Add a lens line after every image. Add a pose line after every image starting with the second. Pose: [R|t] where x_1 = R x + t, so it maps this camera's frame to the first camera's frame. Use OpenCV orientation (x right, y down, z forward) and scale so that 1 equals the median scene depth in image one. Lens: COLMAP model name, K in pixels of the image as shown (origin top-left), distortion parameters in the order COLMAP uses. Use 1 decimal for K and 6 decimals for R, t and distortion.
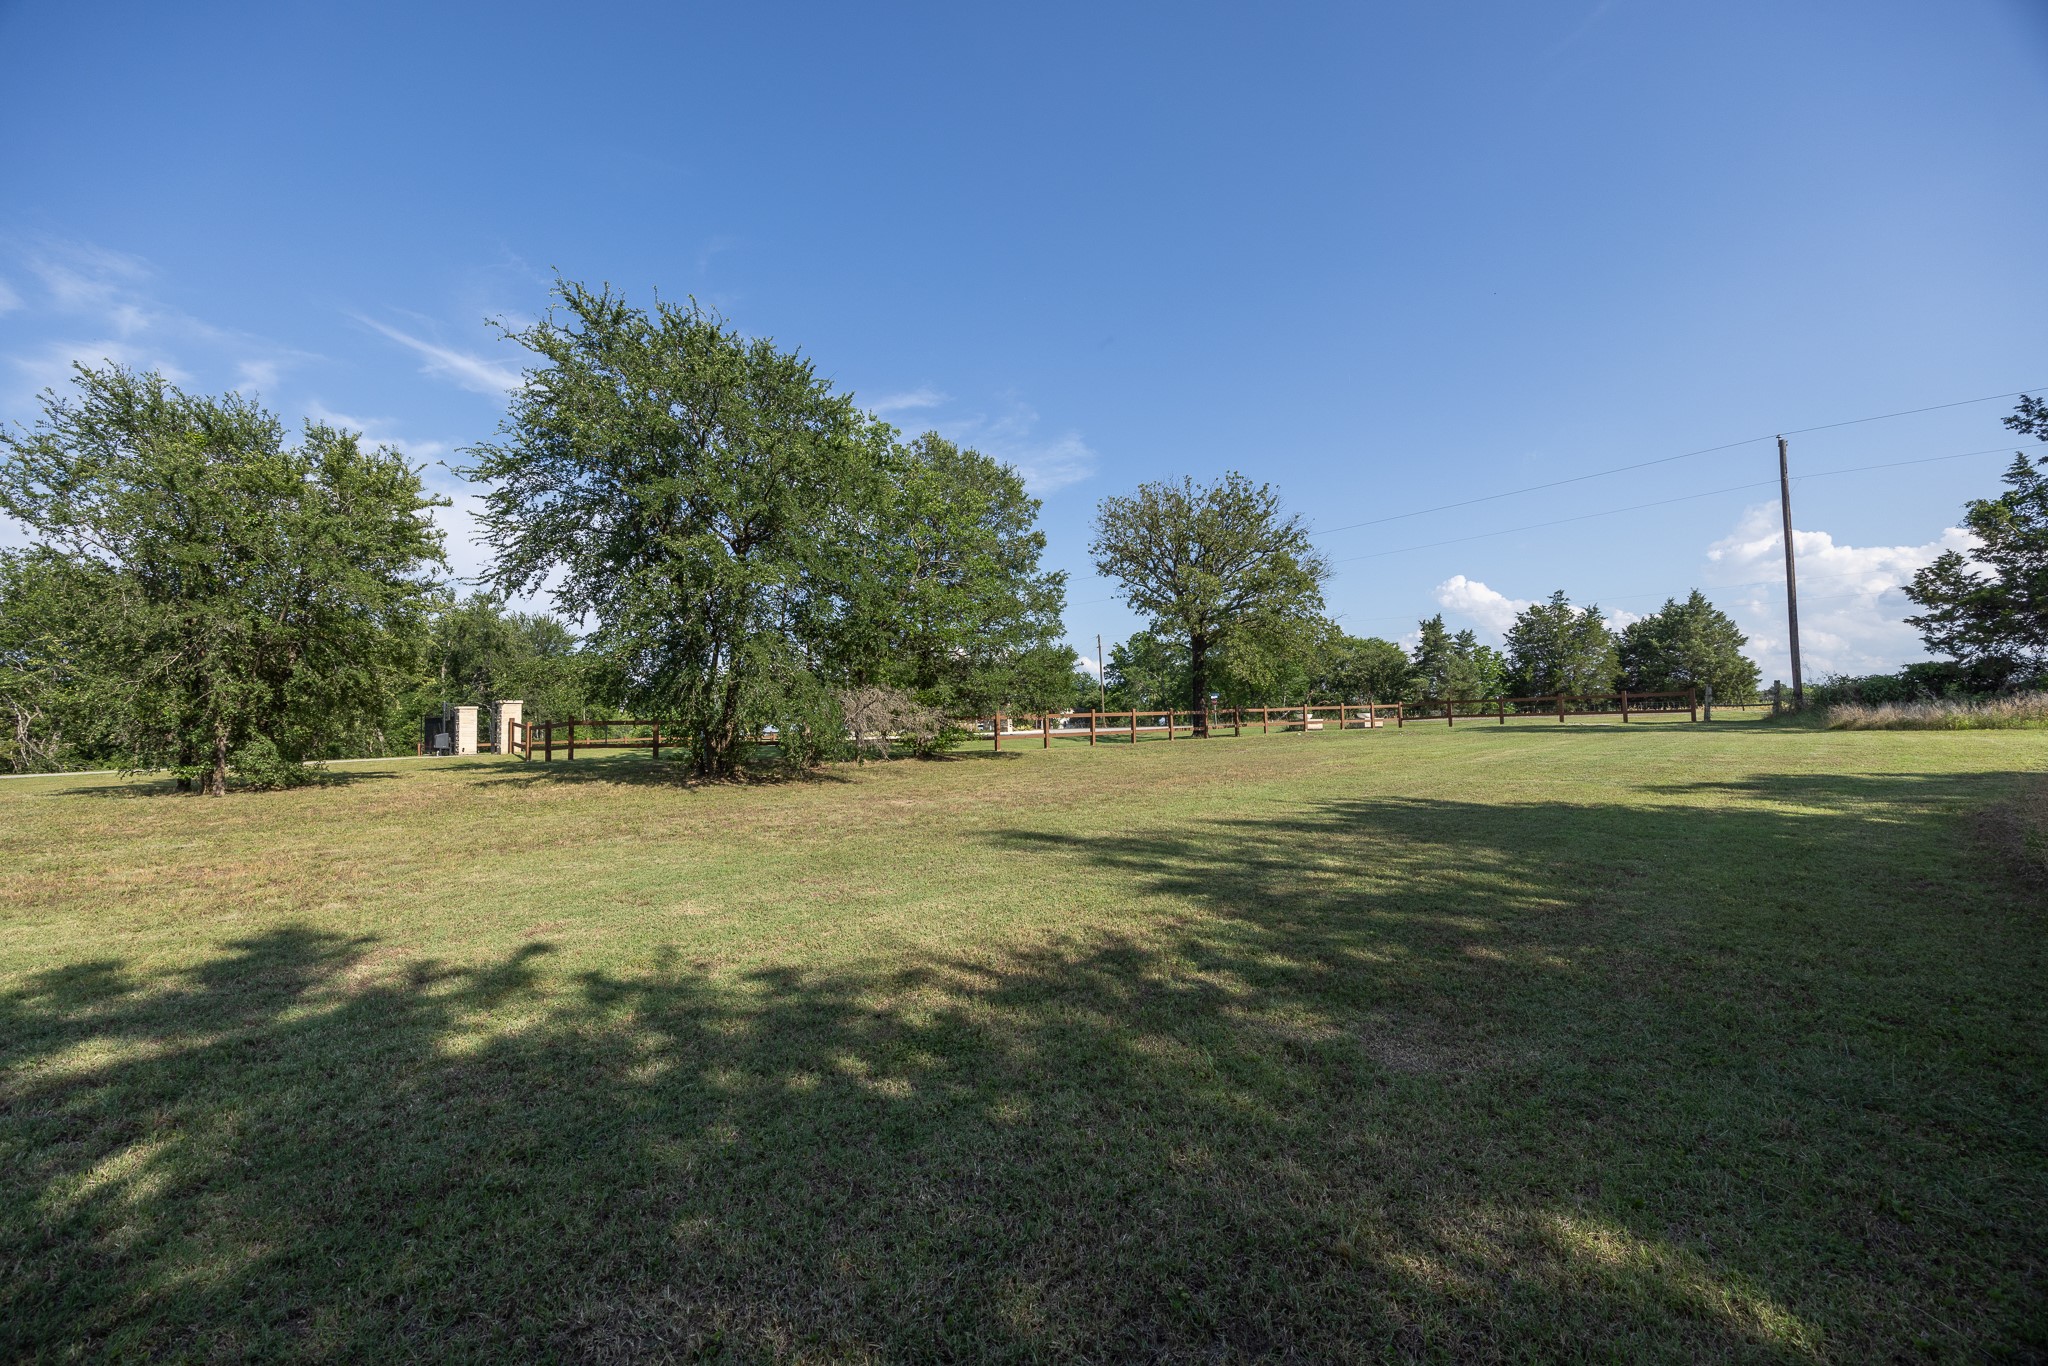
lens RADIAL K [[777.9, 0, 1025.4], [0, 777.9, 678.1], [0, 0, 1]] dist [-0.004450, 0.000146]
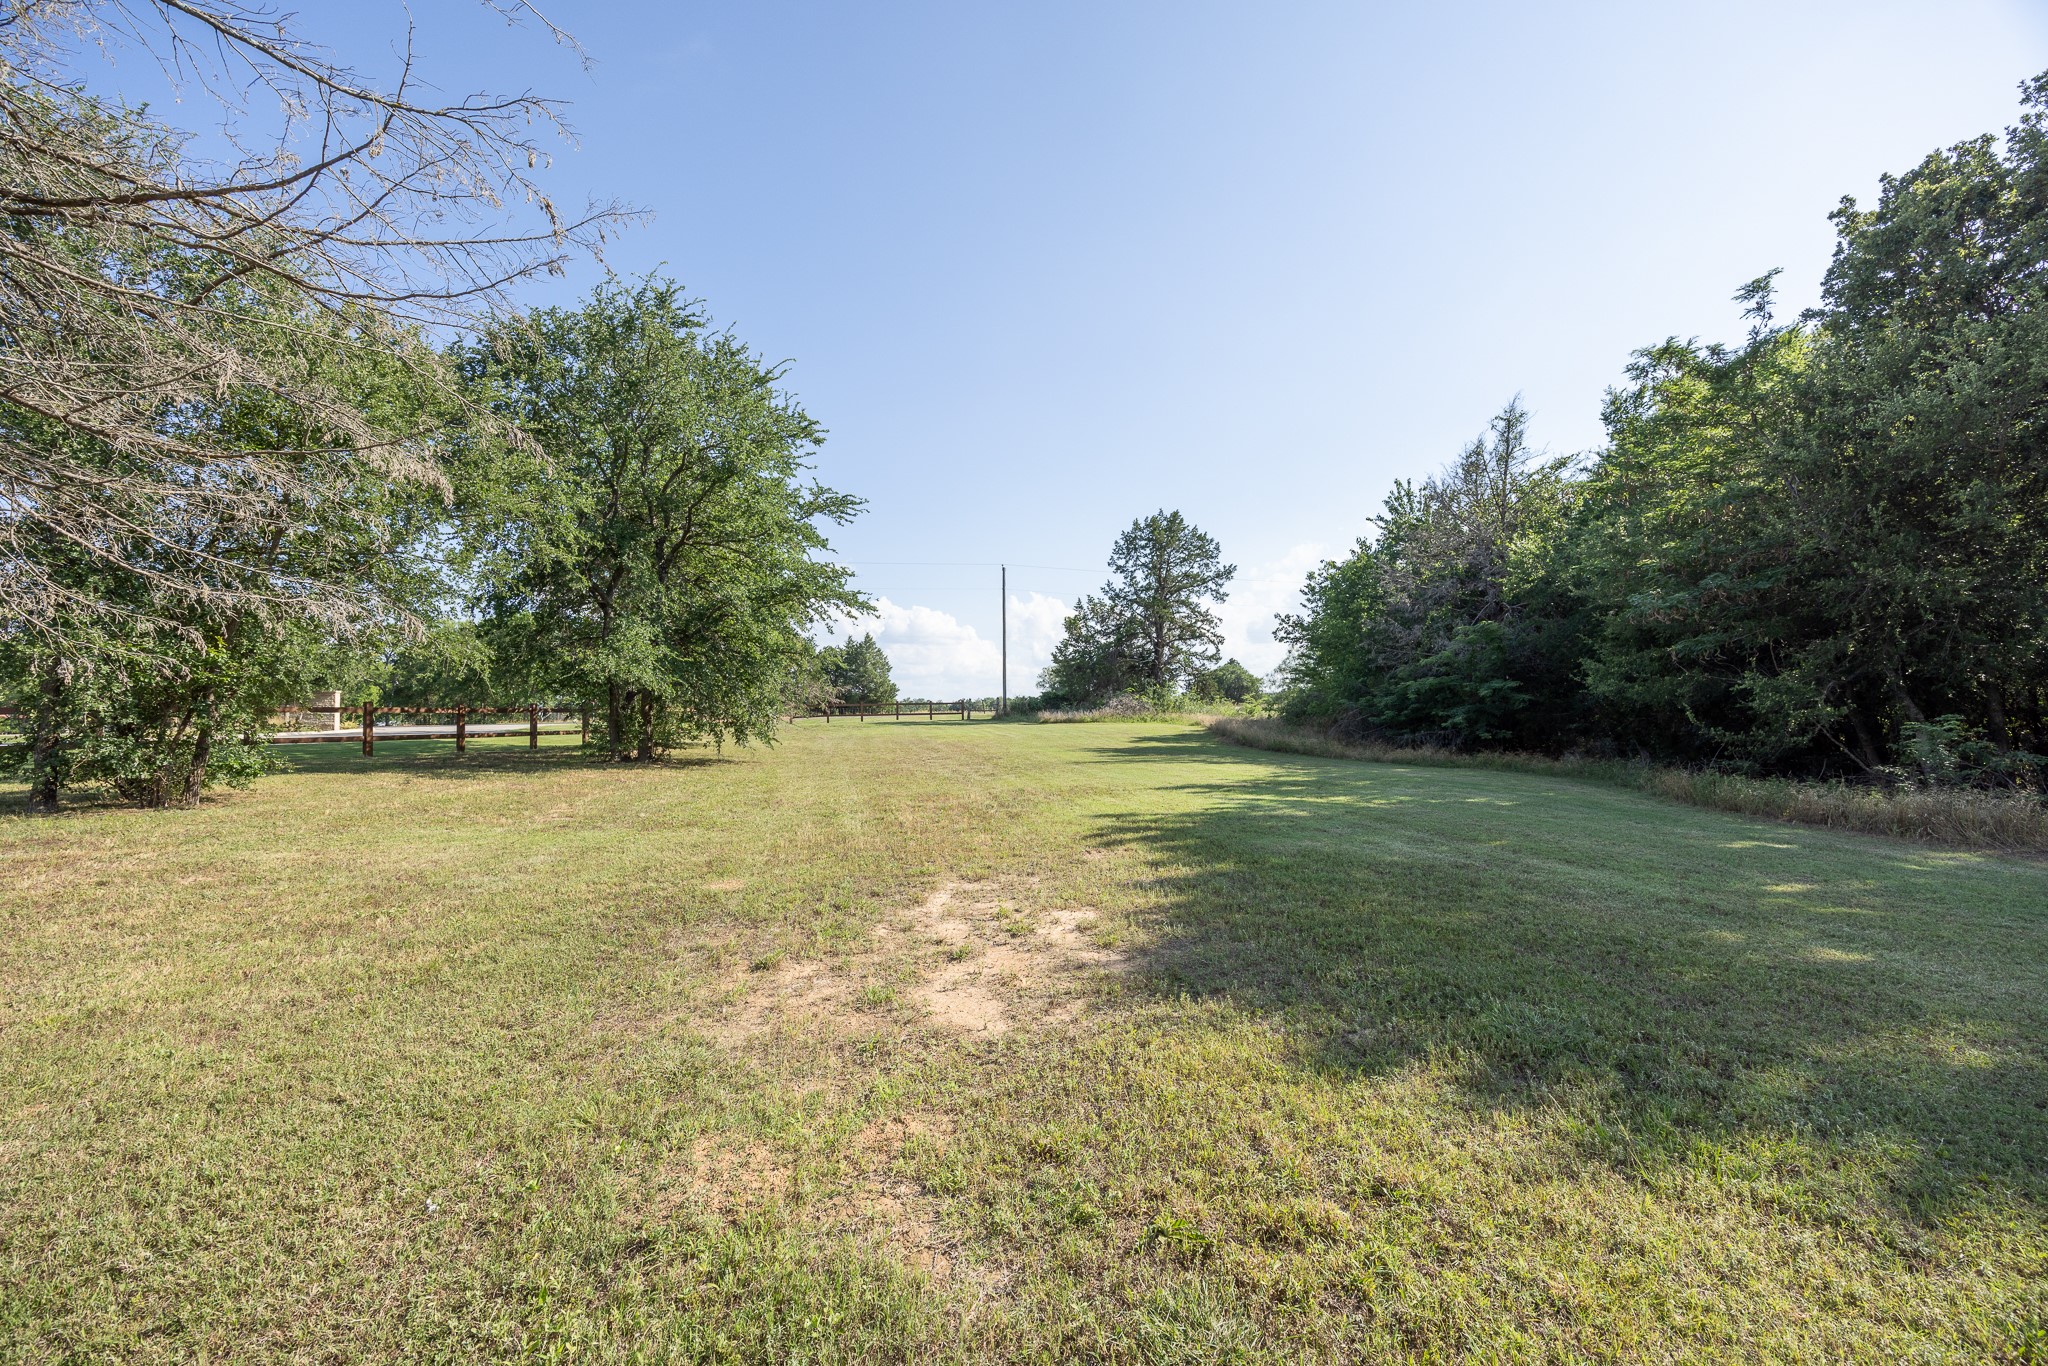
lens RADIAL K [[777.9, 0, 1031.3], [0, 777.9, 678.3], [0, 0, 1]] dist [-0.004450, 0.000146]
pose [[0.485798, 0.052482, 0.872494, -0.799597], [-0.048765, 0.998268, -0.032895, 0.019491], [-0.872710, -0.026567, 0.487516, 0.041697]]
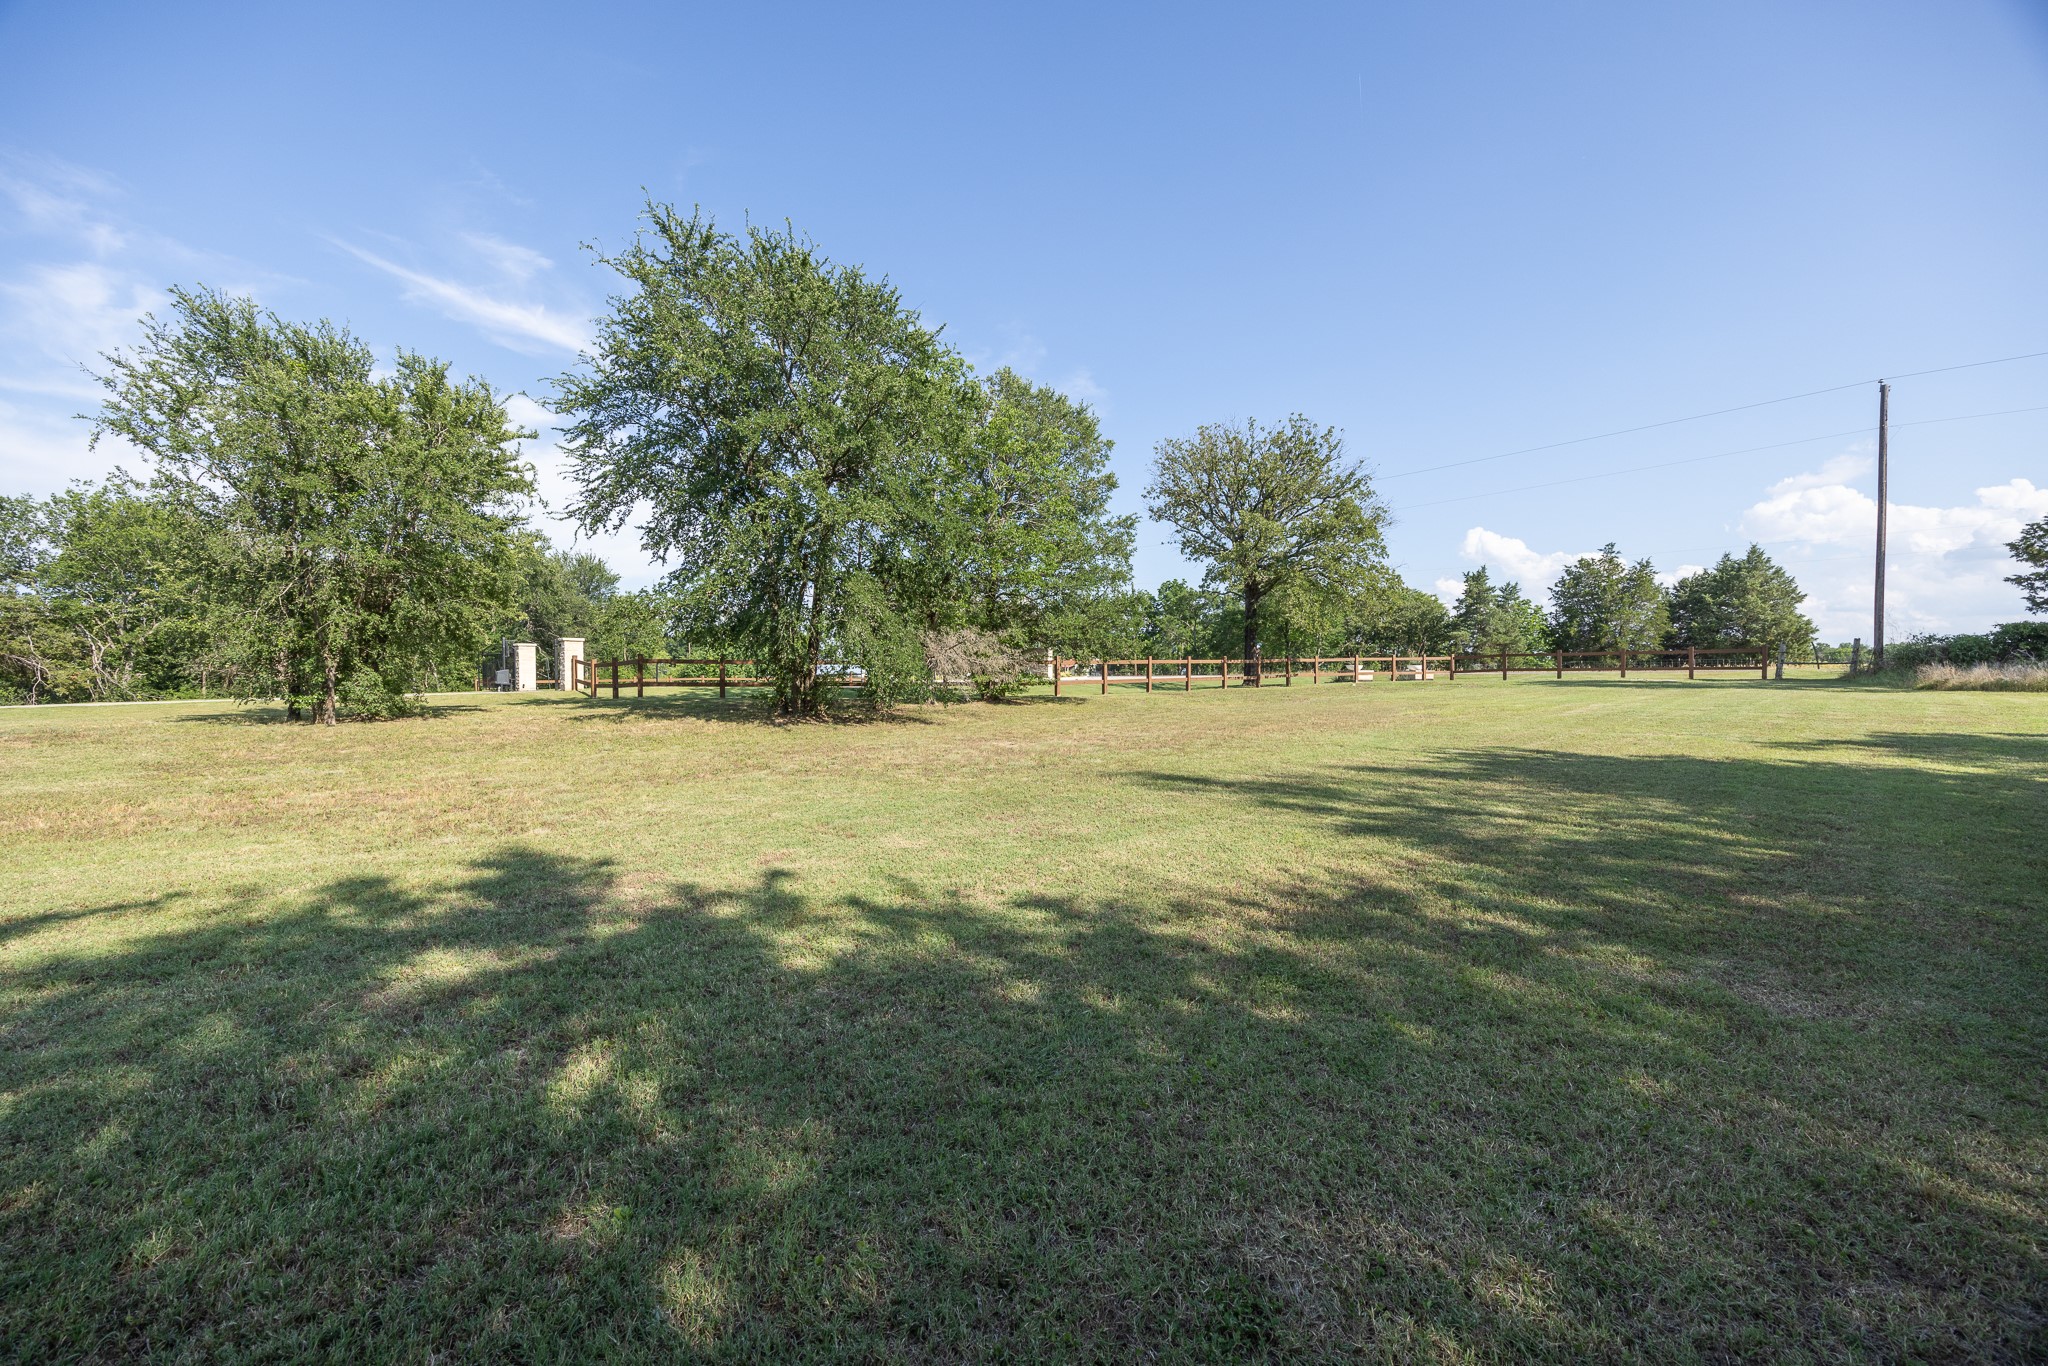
lens RADIAL K [[777.9, 0, 1020.6], [0, 777.9, 682.6], [0, 0, 1]] dist [-0.004450, 0.000146]
pose [[0.999574, 0.017602, -0.023283, -0.072427], [-0.015847, 0.997169, 0.073503, 0.004263], [0.024511, -0.073103, 0.997023, 0.002656]]
